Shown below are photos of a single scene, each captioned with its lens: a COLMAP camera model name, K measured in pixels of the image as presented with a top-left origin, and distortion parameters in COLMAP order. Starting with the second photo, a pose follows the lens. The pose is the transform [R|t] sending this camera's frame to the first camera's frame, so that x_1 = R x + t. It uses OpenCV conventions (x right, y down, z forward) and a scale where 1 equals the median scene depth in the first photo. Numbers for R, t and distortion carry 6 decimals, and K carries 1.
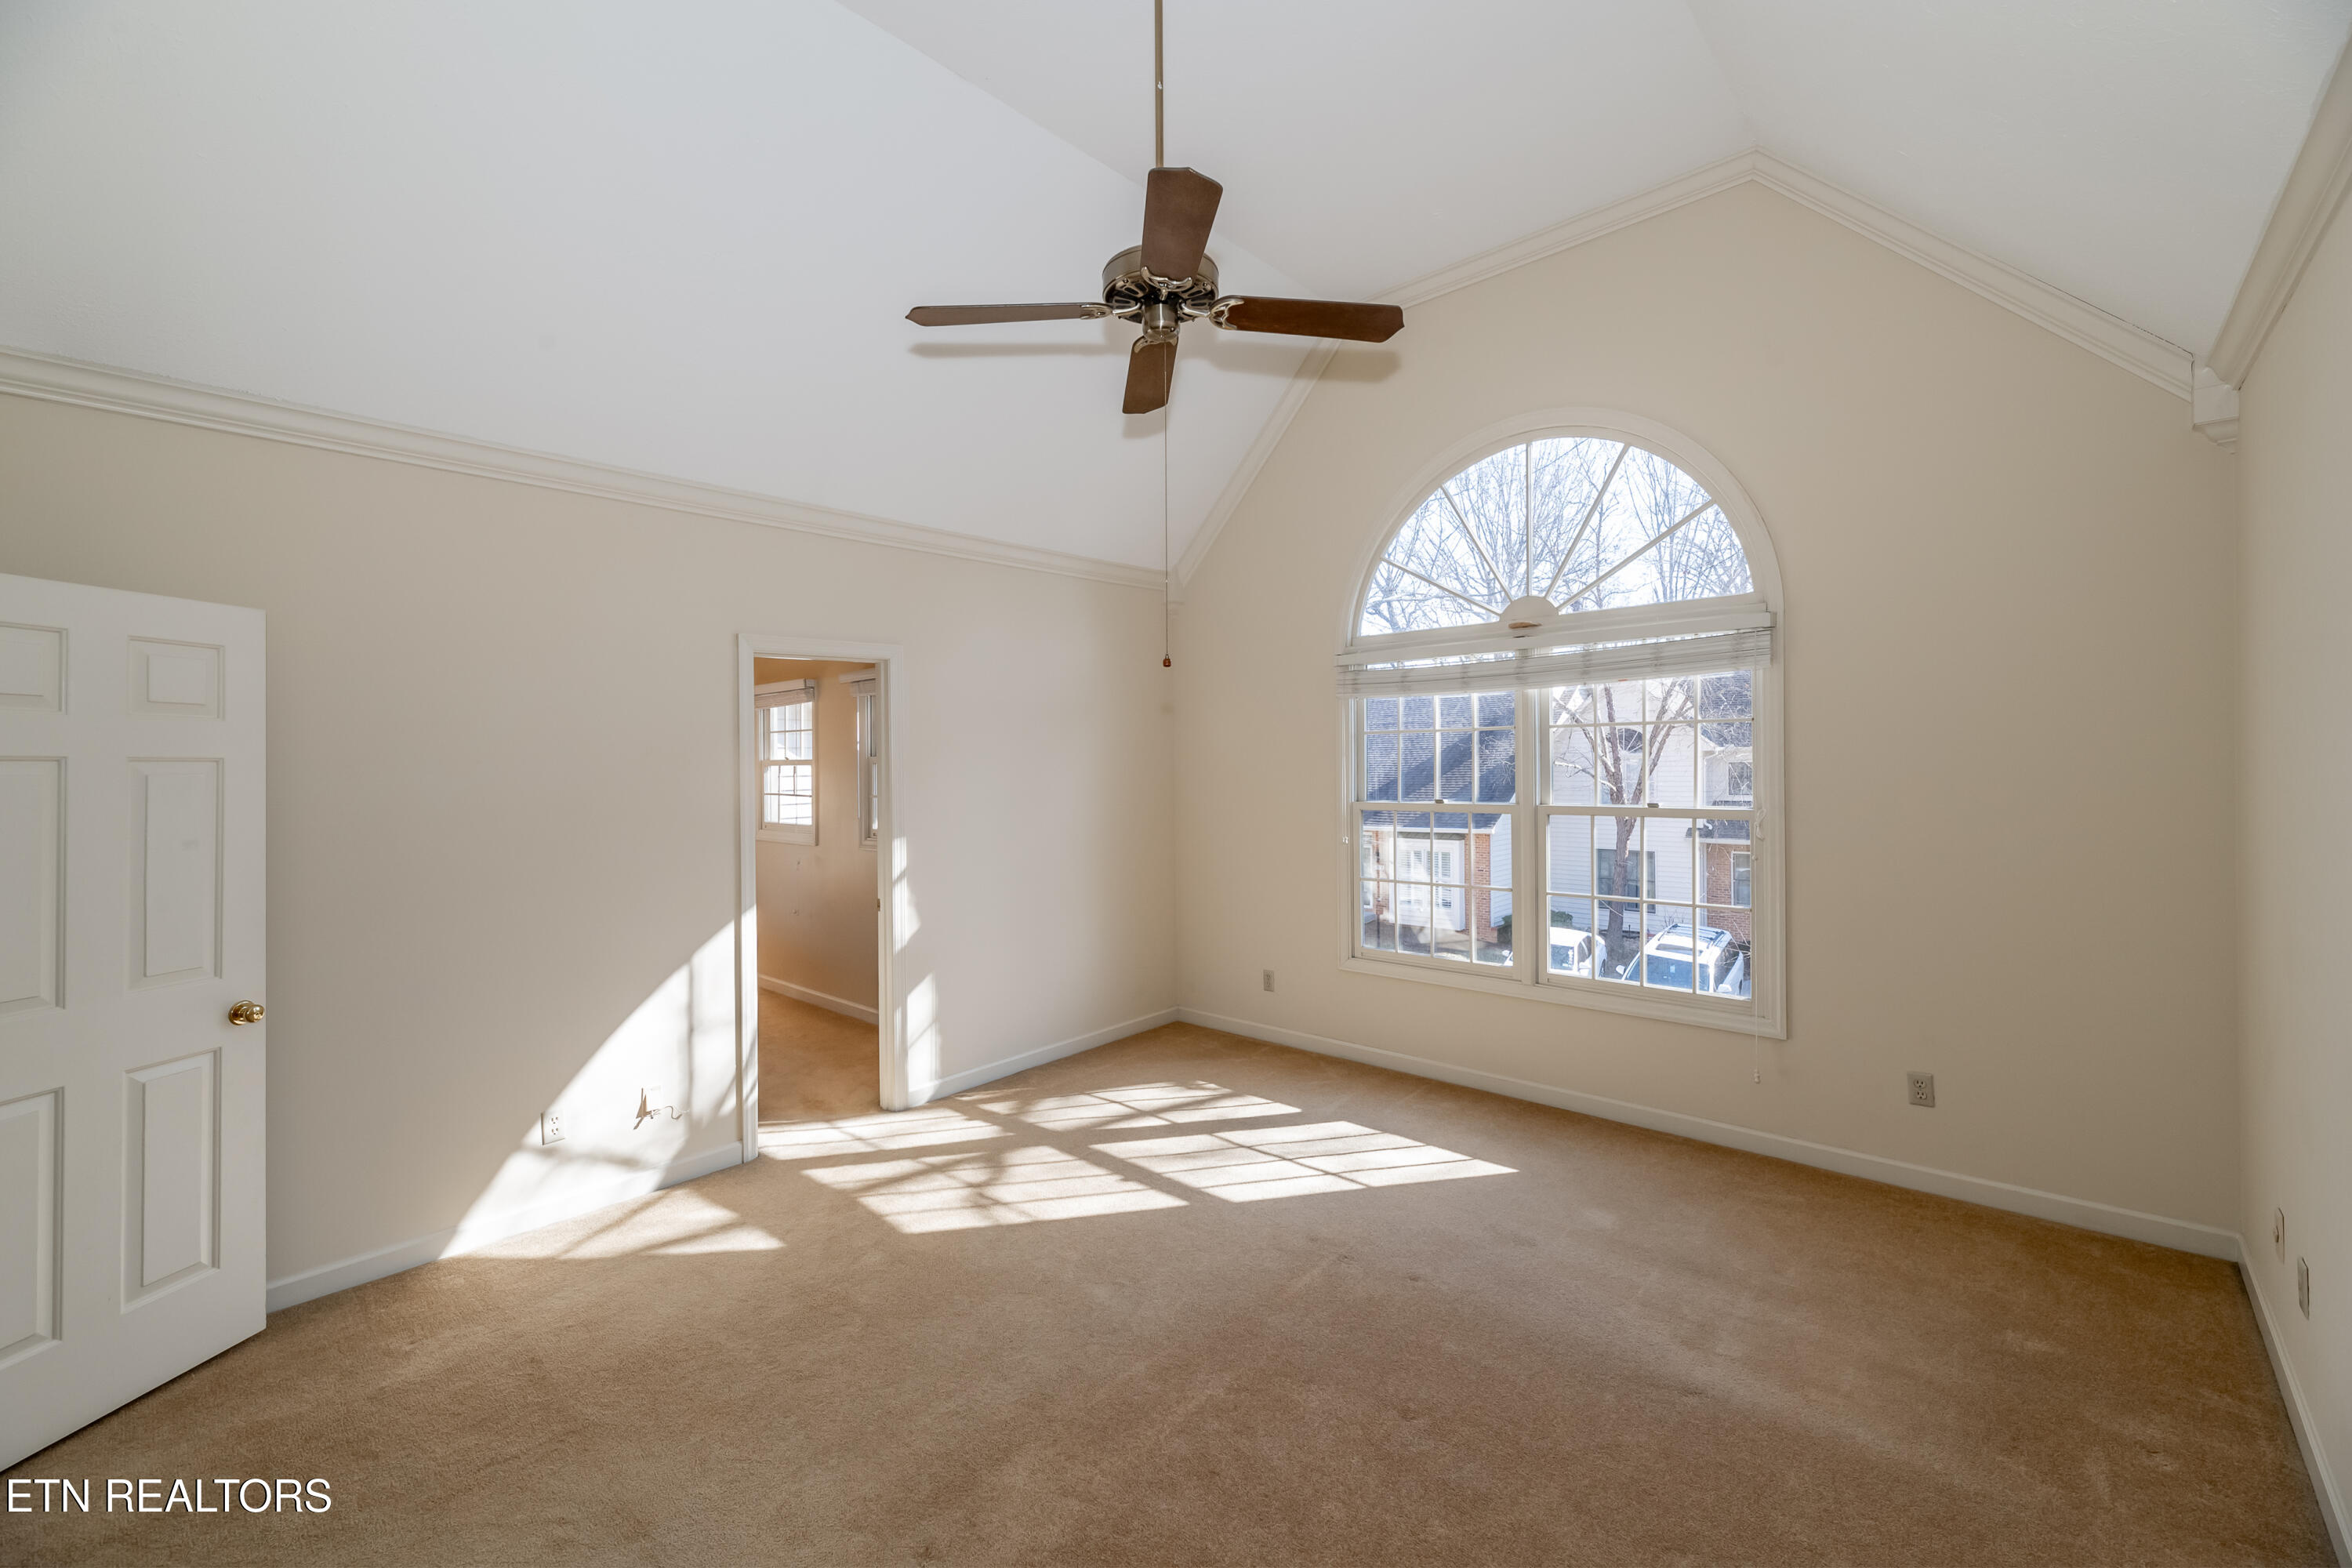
lens RADIAL K [[966.7, 0, 1174.6], [0, 966.7, 771.5], [0, 0, 1]] dist [-0.000289, -0.000010]
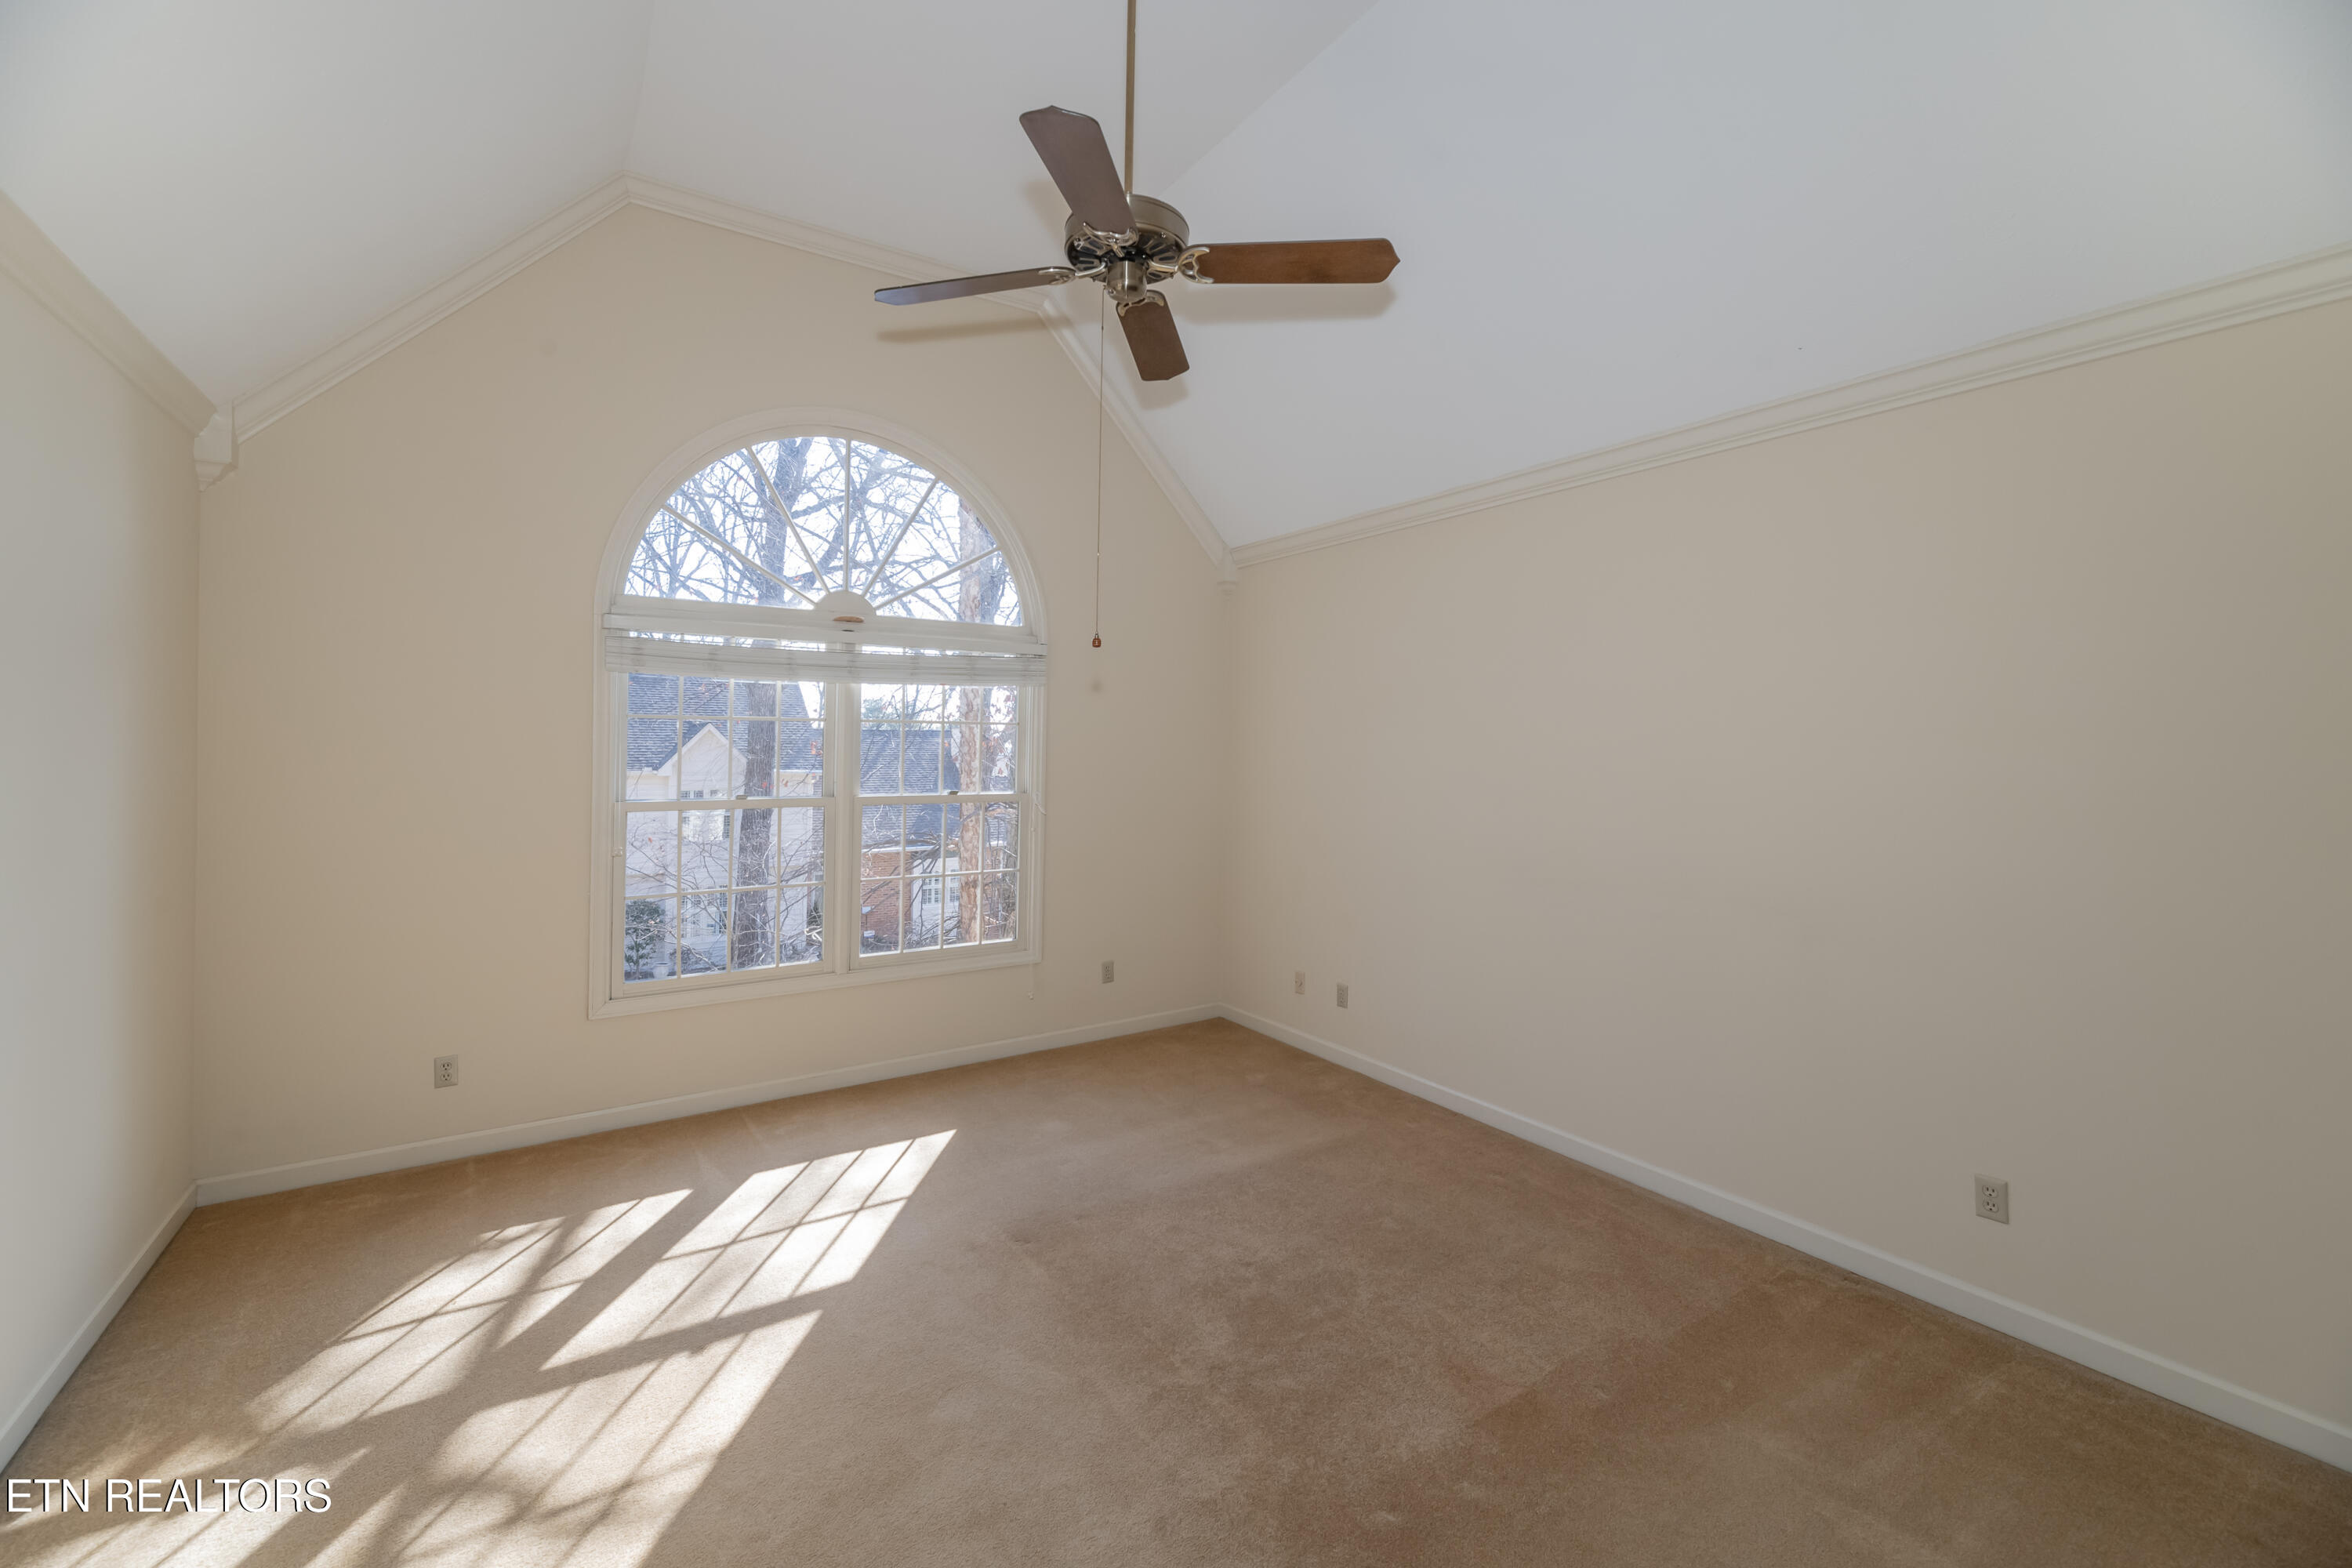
lens RADIAL K [[936.7, 0, 1176.0], [0, 936.7, 784.0], [0, 0, 1]] dist [0.000665, 0.000083]
pose [[0.258594, -0.016558, 0.965844, -0.514442], [0.006282, 0.999861, 0.015459, 0.008494], [-0.965966, 0.002070, 0.258662, 0.424174]]
